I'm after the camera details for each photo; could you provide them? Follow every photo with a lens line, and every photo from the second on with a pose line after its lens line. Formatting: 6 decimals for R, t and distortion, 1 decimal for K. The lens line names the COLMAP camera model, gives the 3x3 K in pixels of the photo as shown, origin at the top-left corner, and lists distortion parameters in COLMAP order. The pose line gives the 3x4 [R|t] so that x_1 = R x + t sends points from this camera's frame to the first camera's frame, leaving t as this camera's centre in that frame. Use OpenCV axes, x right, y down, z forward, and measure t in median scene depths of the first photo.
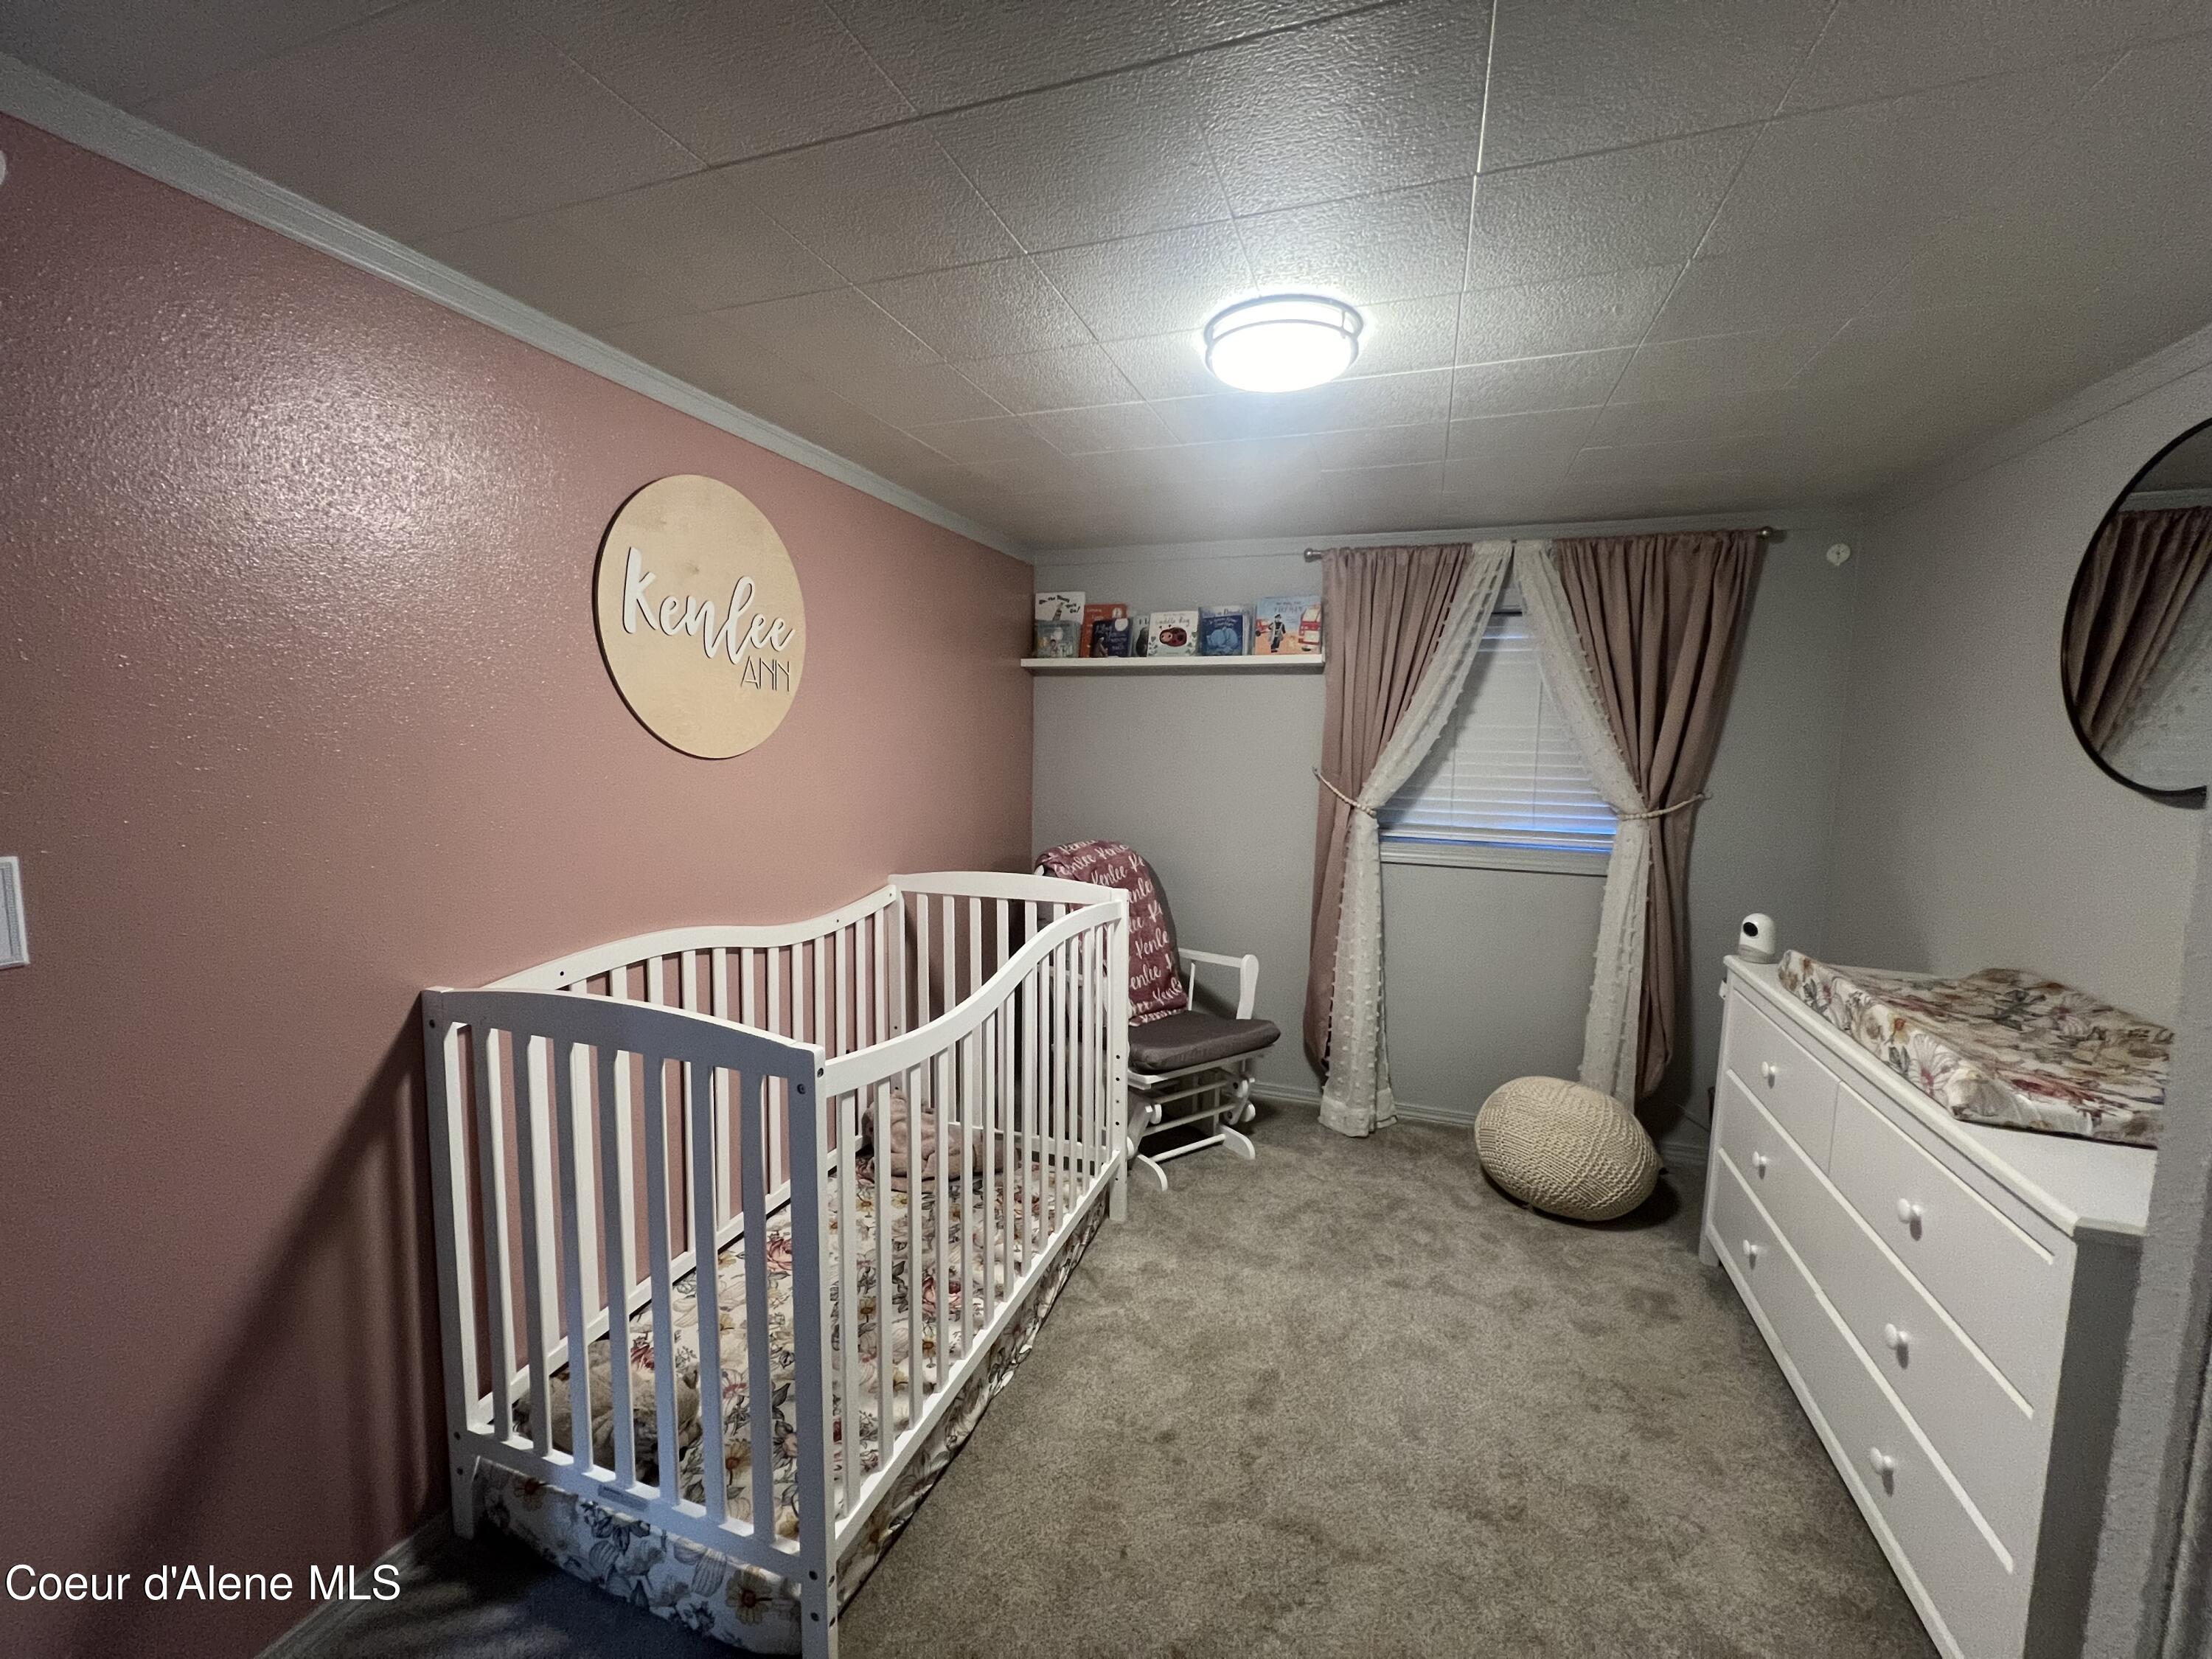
lens RADIAL K [[890.7, 0, 1098.6], [0, 890.7, 829.9], [0, 0, 1]] dist [0.001081, 0.000278]
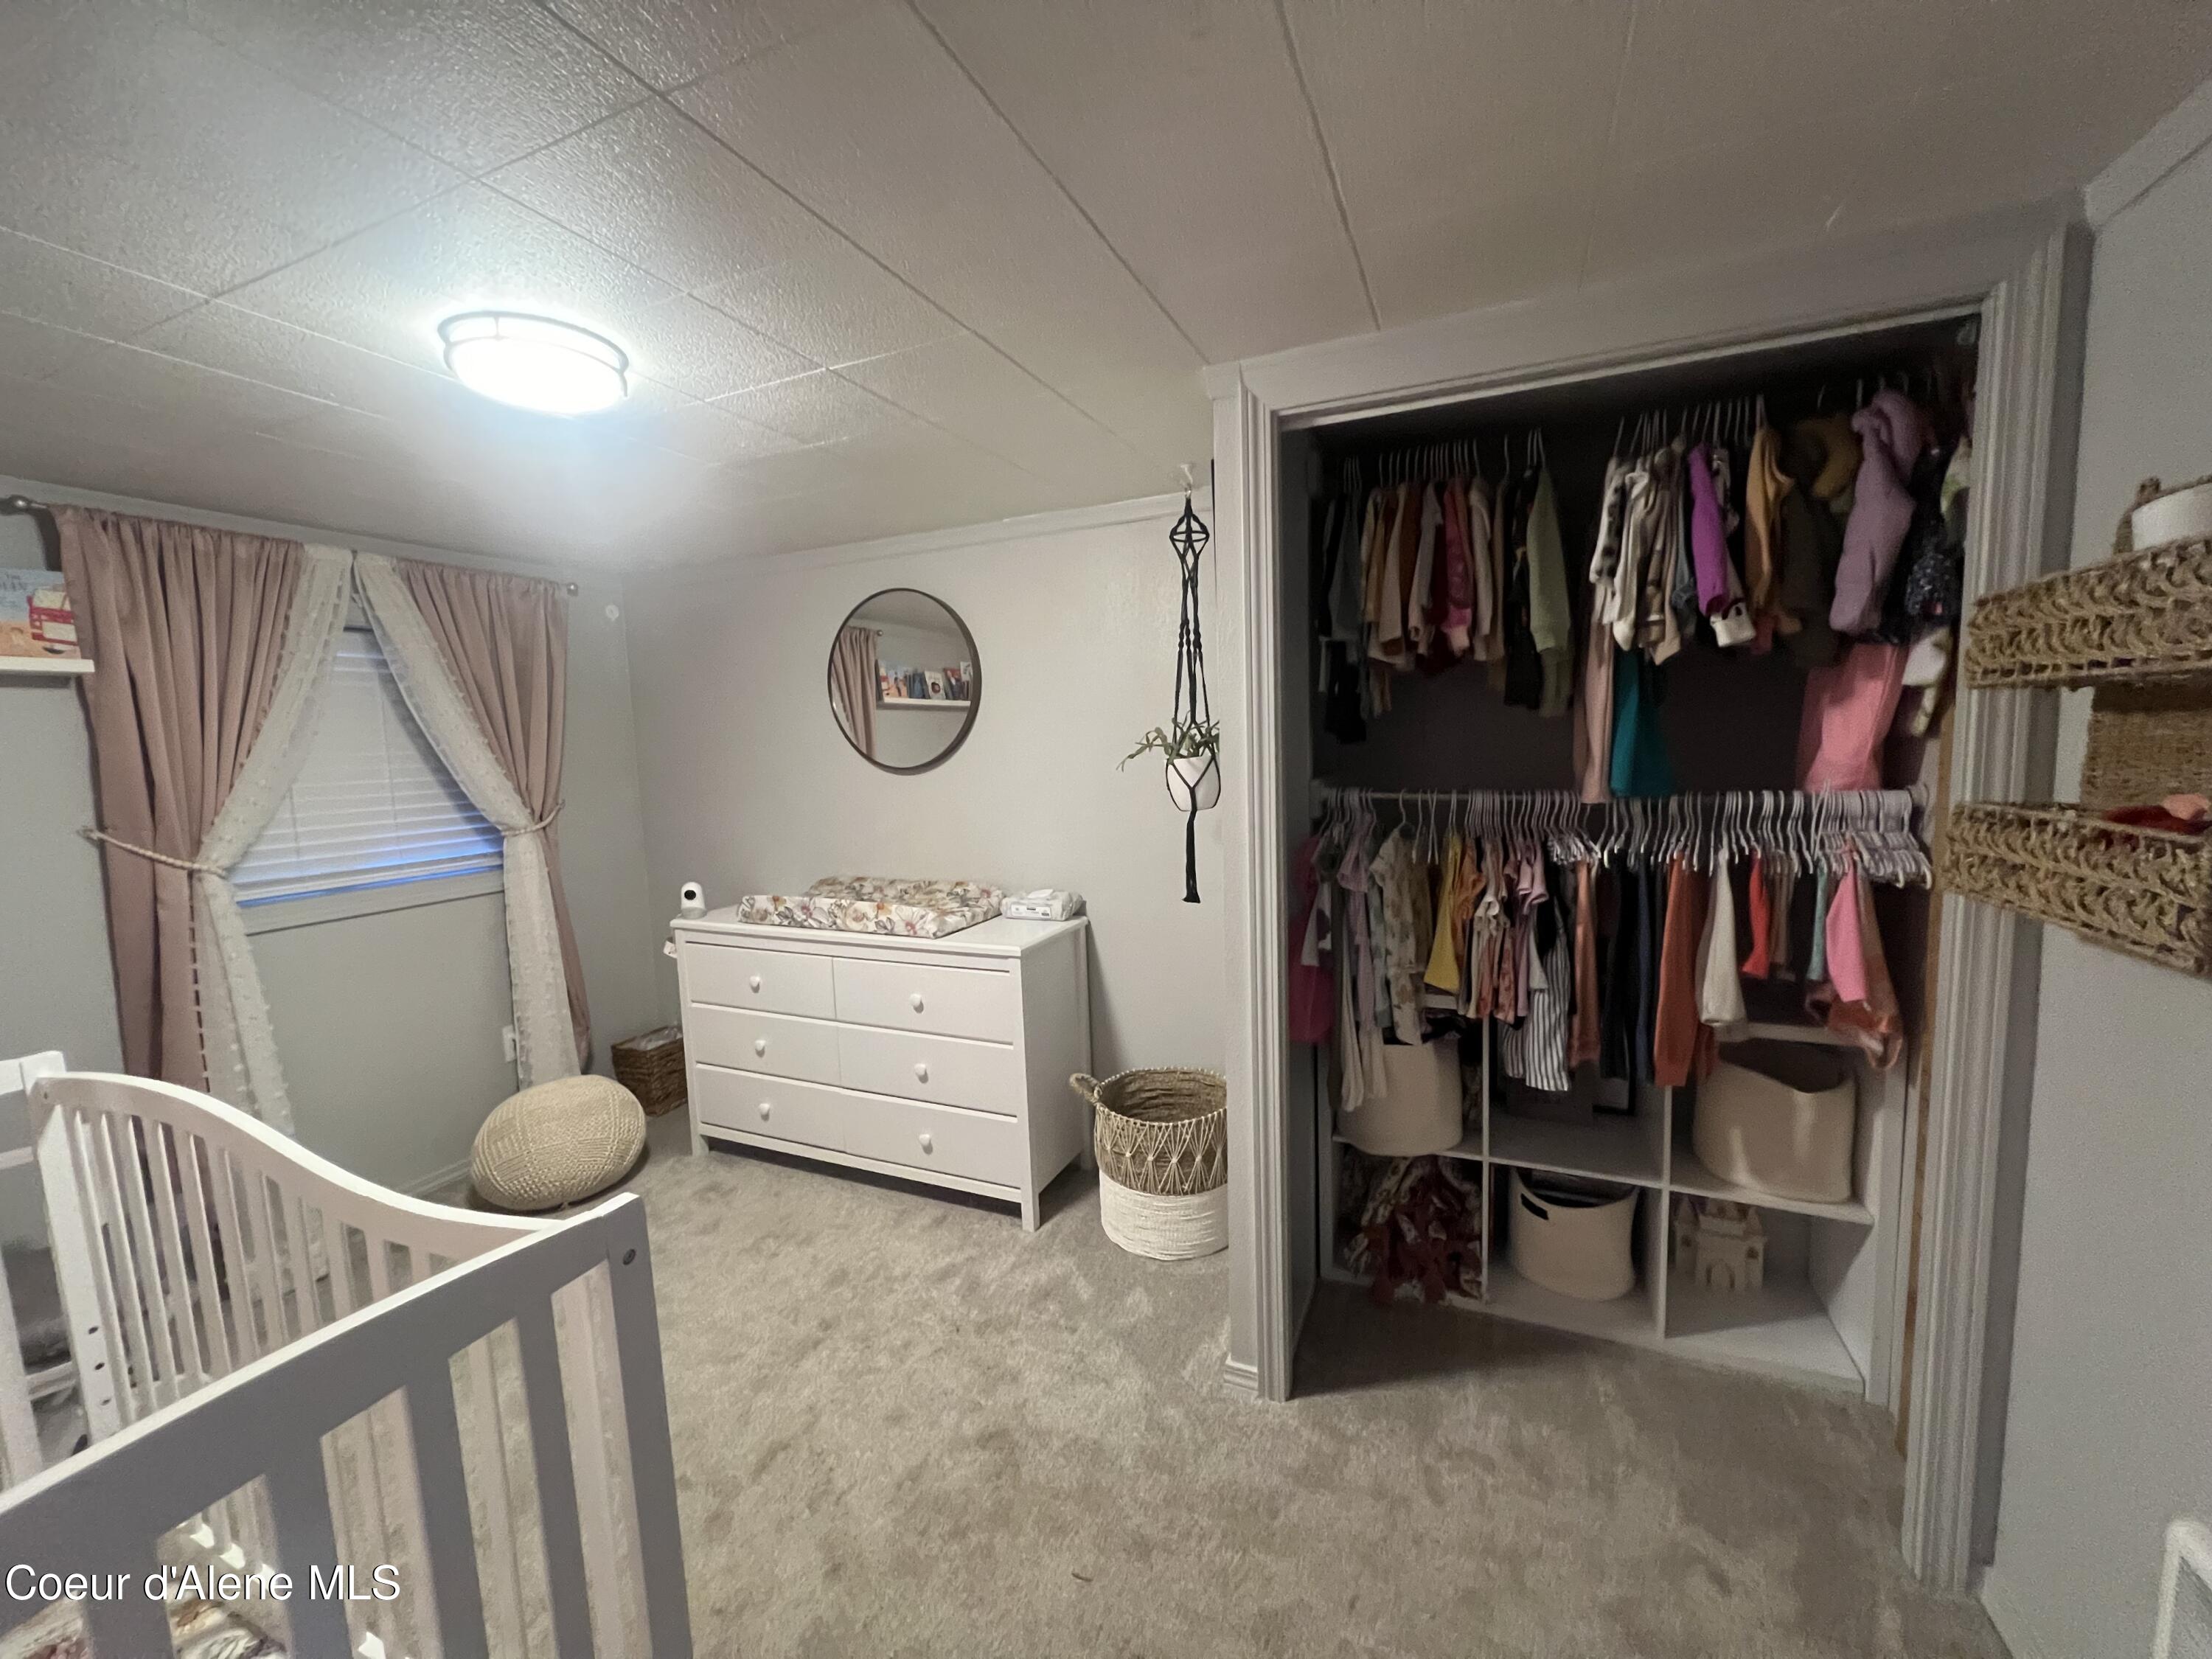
lens RADIAL K [[890.7, 0, 1105.4], [0, 890.7, 829.9], [0, 0, 1]] dist [0.001081, 0.000278]
pose [[0.051650, -0.124200, 0.990912, -0.535125], [0.144611, 0.982709, 0.115634, -0.047647], [-0.988140, 0.137324, 0.068718, 0.268428]]
